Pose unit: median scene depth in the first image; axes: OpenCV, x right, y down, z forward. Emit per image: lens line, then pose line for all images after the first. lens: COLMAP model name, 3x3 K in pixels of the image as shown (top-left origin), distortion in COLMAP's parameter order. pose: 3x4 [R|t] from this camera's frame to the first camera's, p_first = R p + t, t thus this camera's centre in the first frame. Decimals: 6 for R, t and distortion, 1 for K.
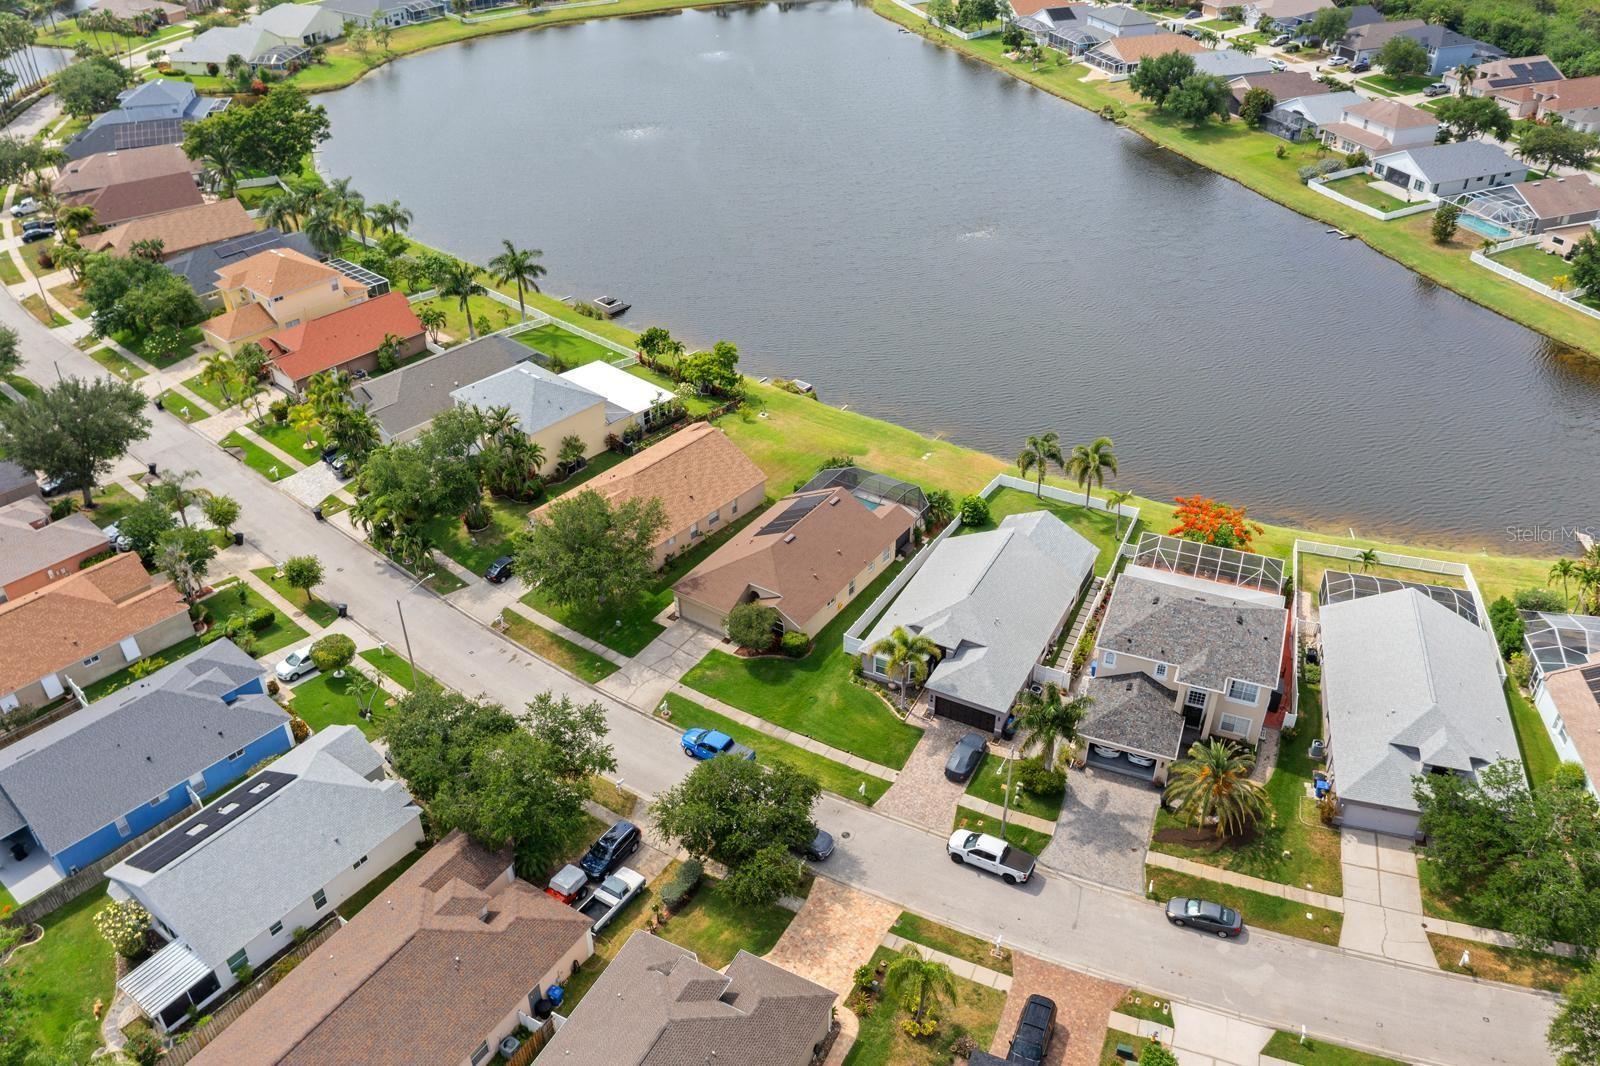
lens RADIAL K [[1260.0, 0, 800.0], [0, 1260.0, 533.0], [0, 0, 1]] dist [-0.012991, -0.007332]
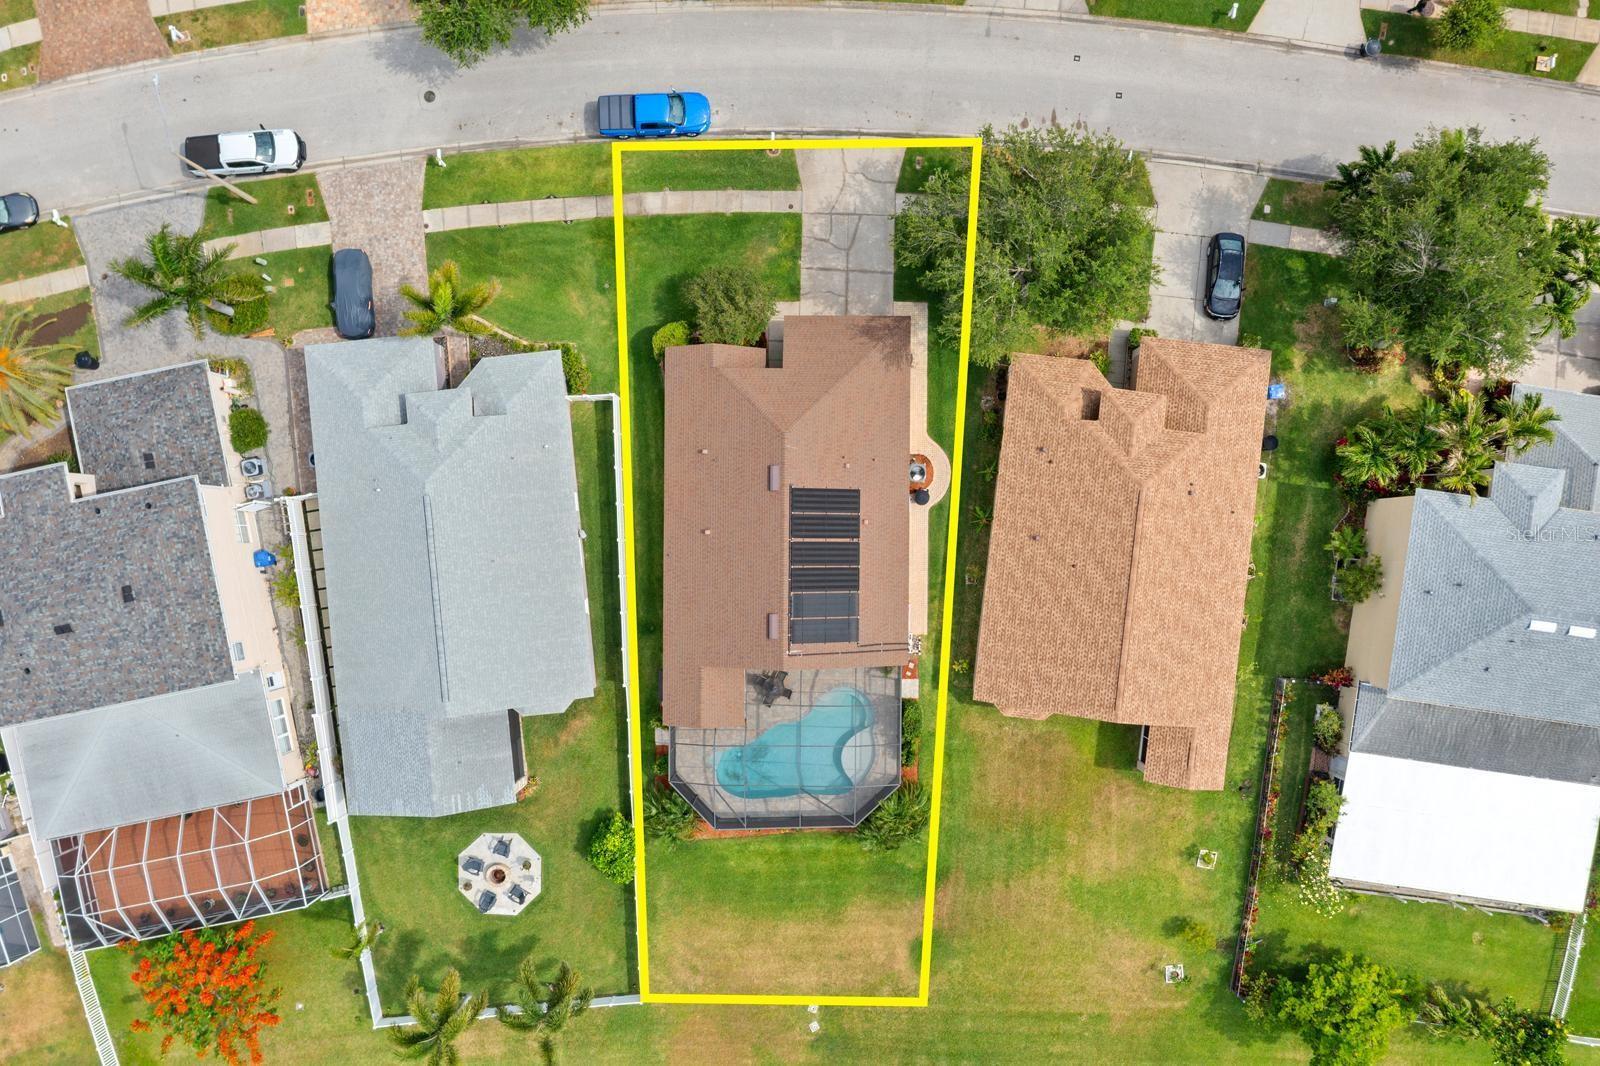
lens RADIAL K [[1260.0, 0, 800.0], [0, 1260.0, 533.0], [0, 0, 1]] dist [-0.012991, -0.007332]
pose [[-0.832629, 0.553671, 0.013346, -0.011780], [-0.301309, -0.473074, 0.827897, -0.483334], [0.464696, 0.685310, 0.560721, 0.712354]]
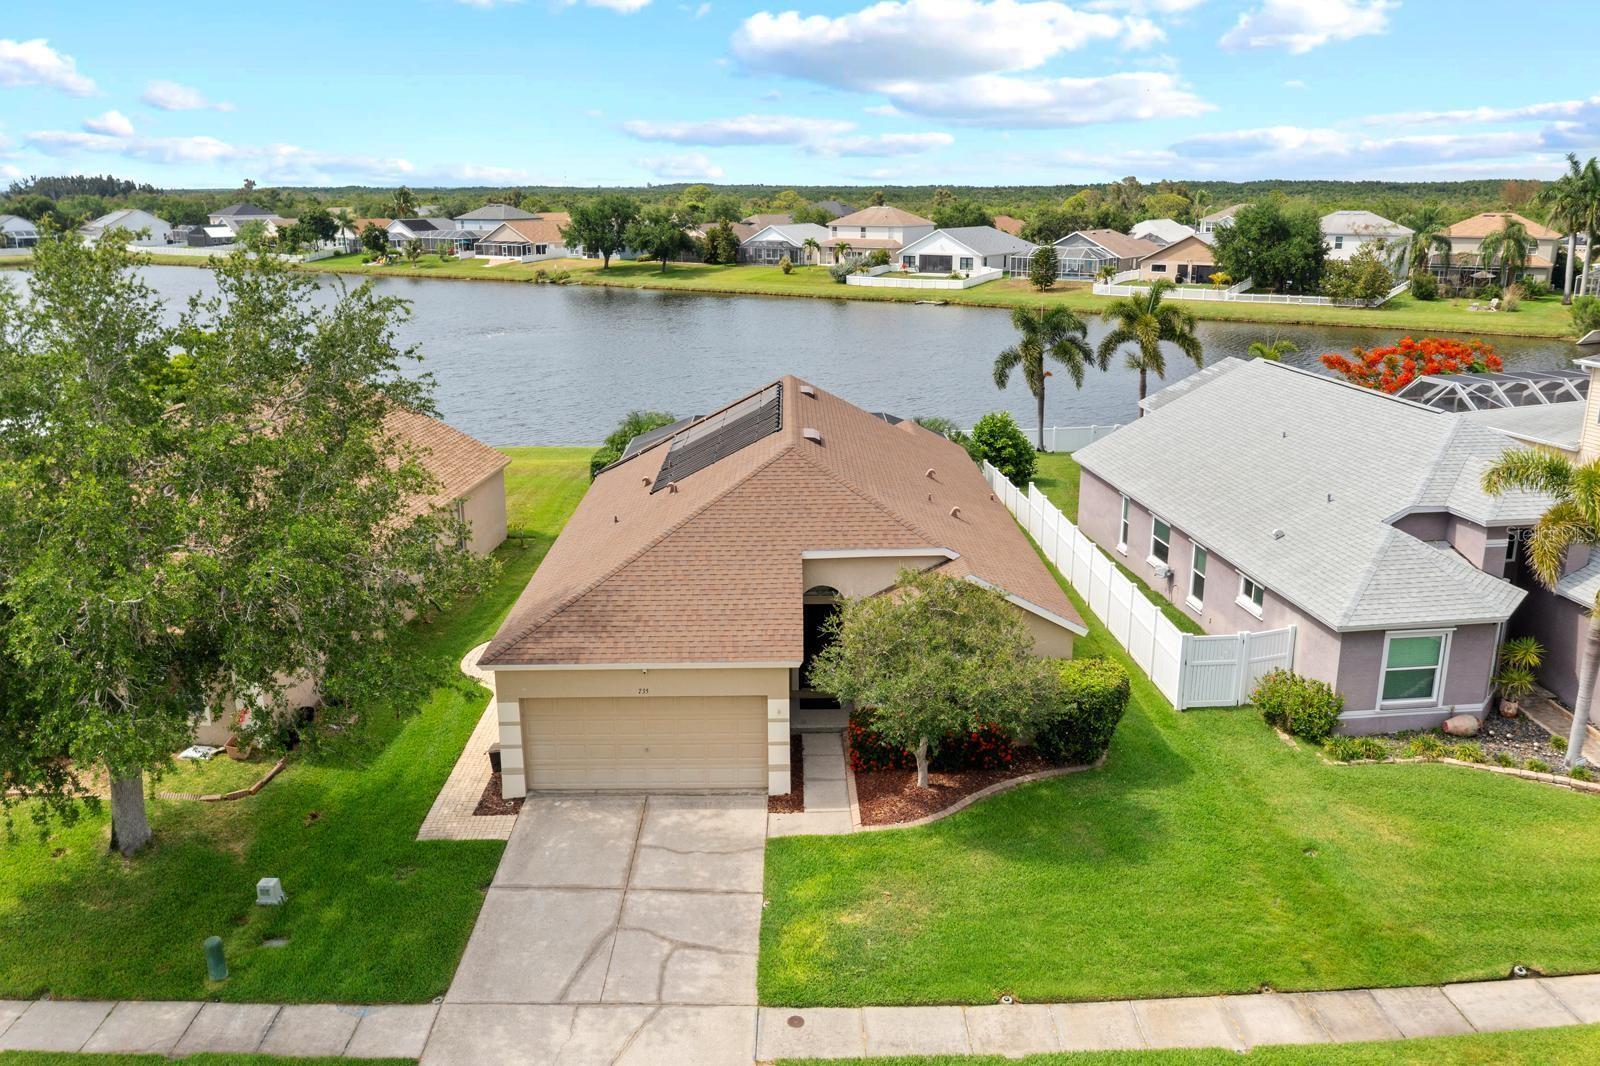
lens RADIAL K [[1260.0, 0, 800.0], [0, 1260.0, 533.0], [0, 0, 1]] dist [-0.012991, -0.007332]
pose [[0.821769, -0.145528, 0.550924, -0.179405], [0.315162, 0.921572, -0.226667, 0.092395], [-0.474729, 0.359898, 0.803185, 0.778304]]
